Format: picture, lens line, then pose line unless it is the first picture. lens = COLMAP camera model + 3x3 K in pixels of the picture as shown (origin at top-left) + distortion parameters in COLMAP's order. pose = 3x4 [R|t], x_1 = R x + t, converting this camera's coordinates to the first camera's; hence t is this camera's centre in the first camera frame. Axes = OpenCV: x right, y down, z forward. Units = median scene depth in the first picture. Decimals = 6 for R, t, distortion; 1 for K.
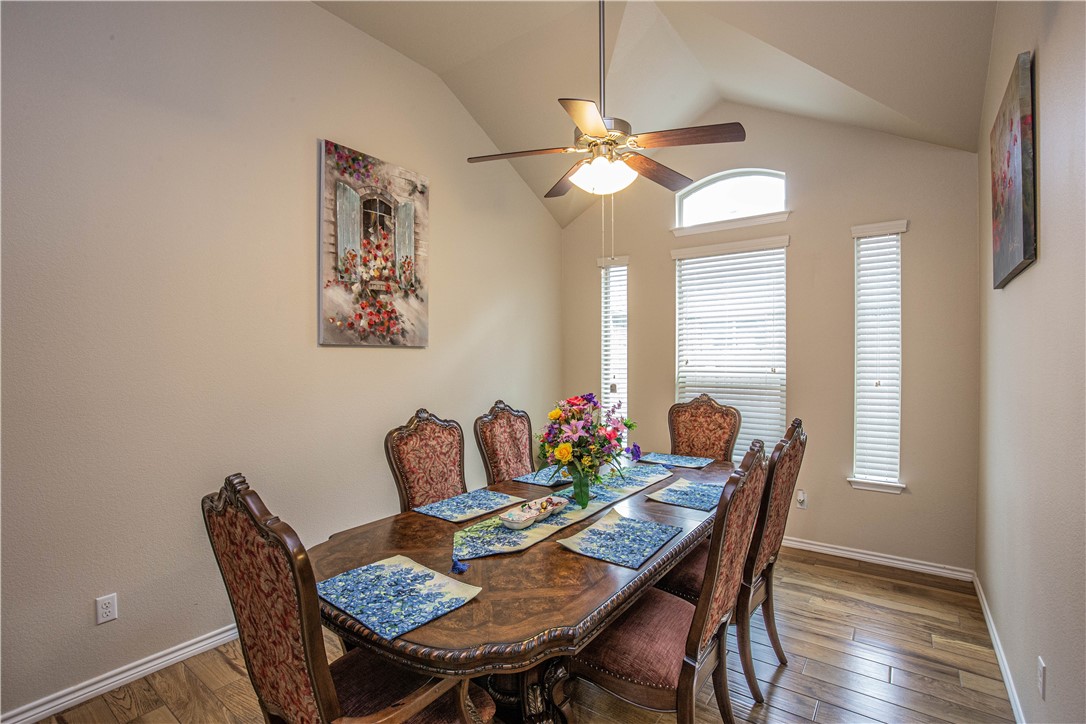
lens RADIAL K [[498.4, 0, 541.1], [0, 498.4, 356.7], [0, 0, 1]] dist [-0.025097, -0.000173]
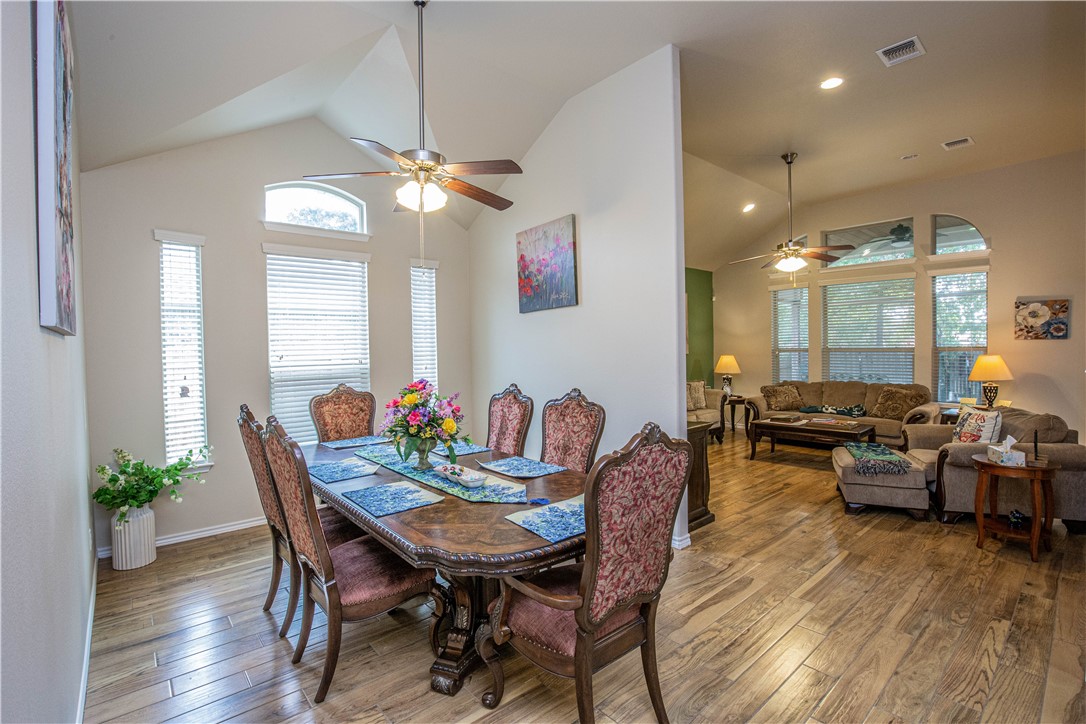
lens RADIAL K [[498.4, 0, 542.7], [0, 498.4, 360.7], [0, 0, 1]] dist [-0.025097, -0.000173]
pose [[0.209563, -0.023240, 0.977519, -0.677335], [0.018156, 0.999638, 0.019874, 0.009342], [-0.977627, 0.013582, 0.209909, 0.327700]]
